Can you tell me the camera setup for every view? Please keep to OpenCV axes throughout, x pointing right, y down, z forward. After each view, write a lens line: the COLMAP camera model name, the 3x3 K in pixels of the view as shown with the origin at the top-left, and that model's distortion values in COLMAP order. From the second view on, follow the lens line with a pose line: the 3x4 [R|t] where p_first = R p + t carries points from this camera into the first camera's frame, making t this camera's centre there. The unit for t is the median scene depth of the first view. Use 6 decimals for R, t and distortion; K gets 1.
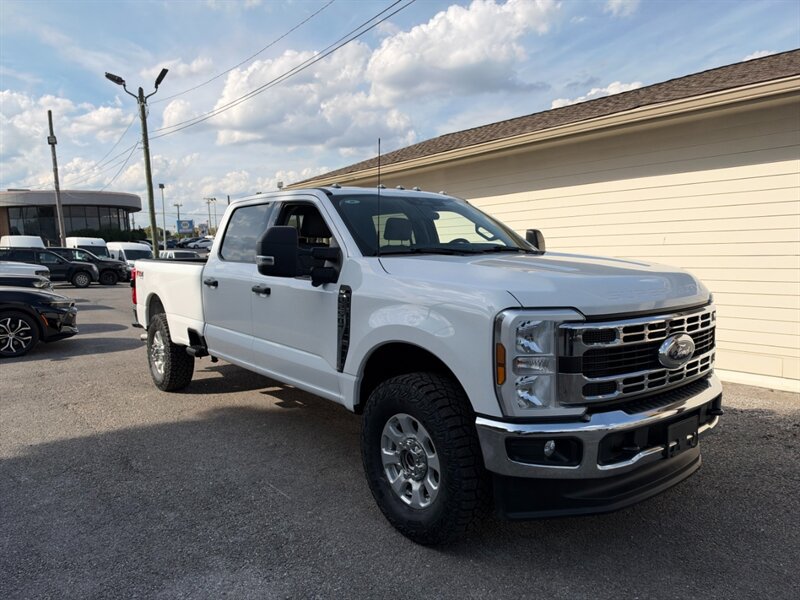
lens RADIAL K [[588.2, 0, 393.7], [0, 588.2, 298.0], [0, 0, 1]] dist [0.019839, -0.037277]
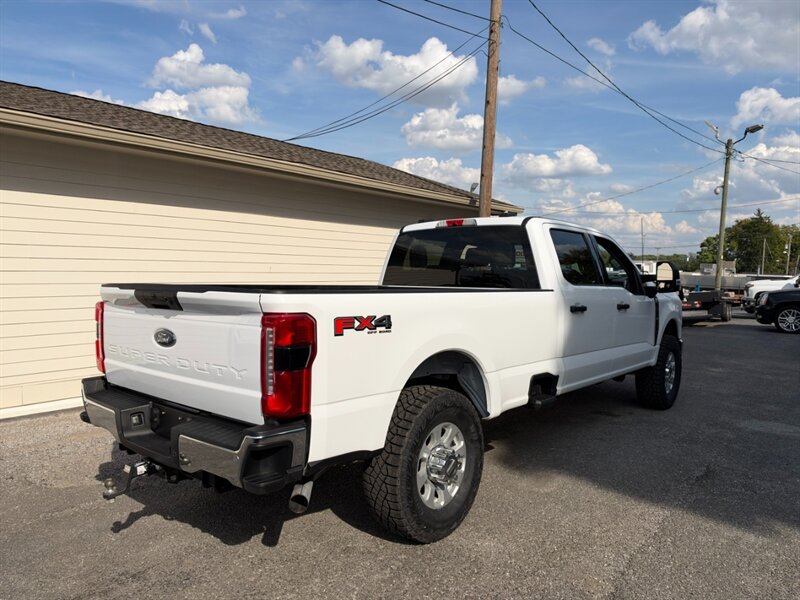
lens RADIAL K [[588.2, 0, 399.0], [0, 588.2, 303.9], [0, 0, 1]] dist [0.019839, -0.037277]
pose [[-0.217506, -0.031850, 0.975539, -1.139926], [0.073085, 0.996130, 0.048817, -0.098050], [-0.973319, 0.081916, -0.214337, 1.461376]]
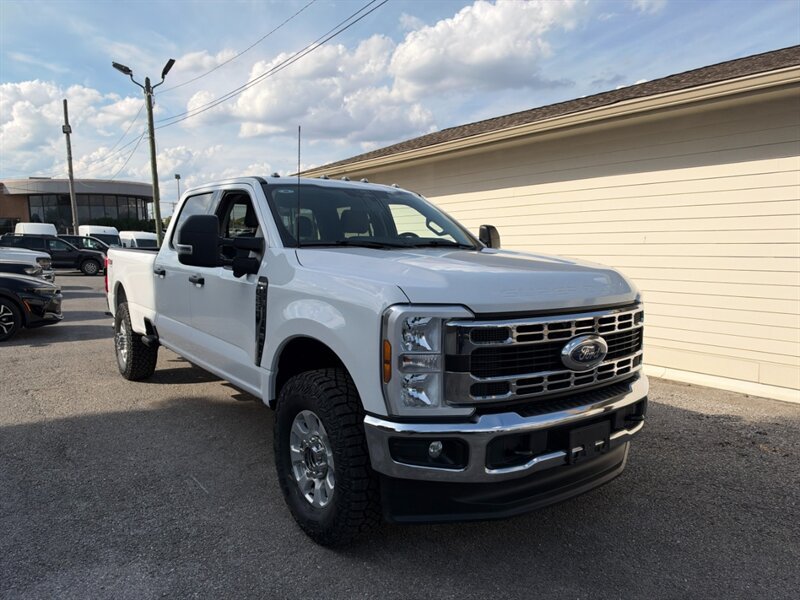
lens RADIAL K [[588.2, 0, 397.2], [0, 588.2, 296.2], [0, 0, 1]] dist [0.019839, -0.037277]
pose [[0.999365, 0.023285, -0.026983, 0.113505], [-0.023139, 0.999716, 0.005685, 0.000134], [0.027107, -0.005057, 0.999620, 0.019948]]
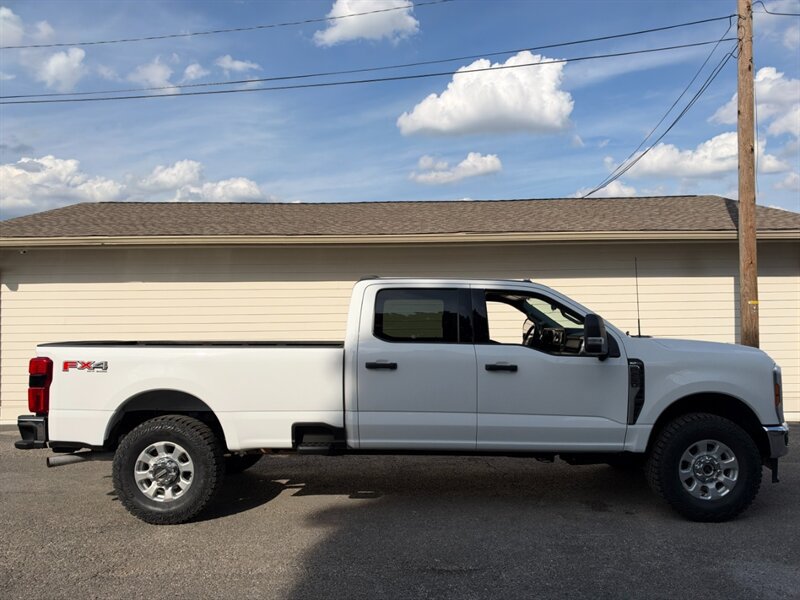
lens RADIAL K [[588.2, 0, 401.3], [0, 588.2, 304.9], [0, 0, 1]] dist [0.019839, -0.037277]
pose [[0.607683, 0.042517, 0.793041, -1.030455], [0.058418, 0.993468, -0.098026, -0.029178], [-0.792028, 0.105896, 0.601230, 0.402986]]
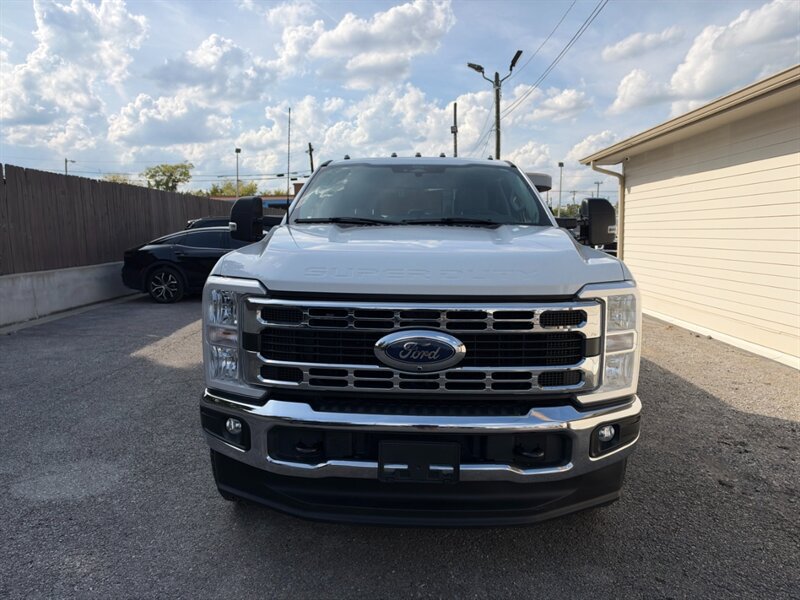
lens RADIAL K [[588.2, 0, 392.9], [0, 588.2, 302.6], [0, 0, 1]] dist [0.019839, -0.037277]
pose [[0.762752, 0.100439, -0.638844, 0.531553], [-0.073083, 0.994925, 0.069164, -0.012178], [0.642549, -0.006066, 0.766221, 0.225179]]
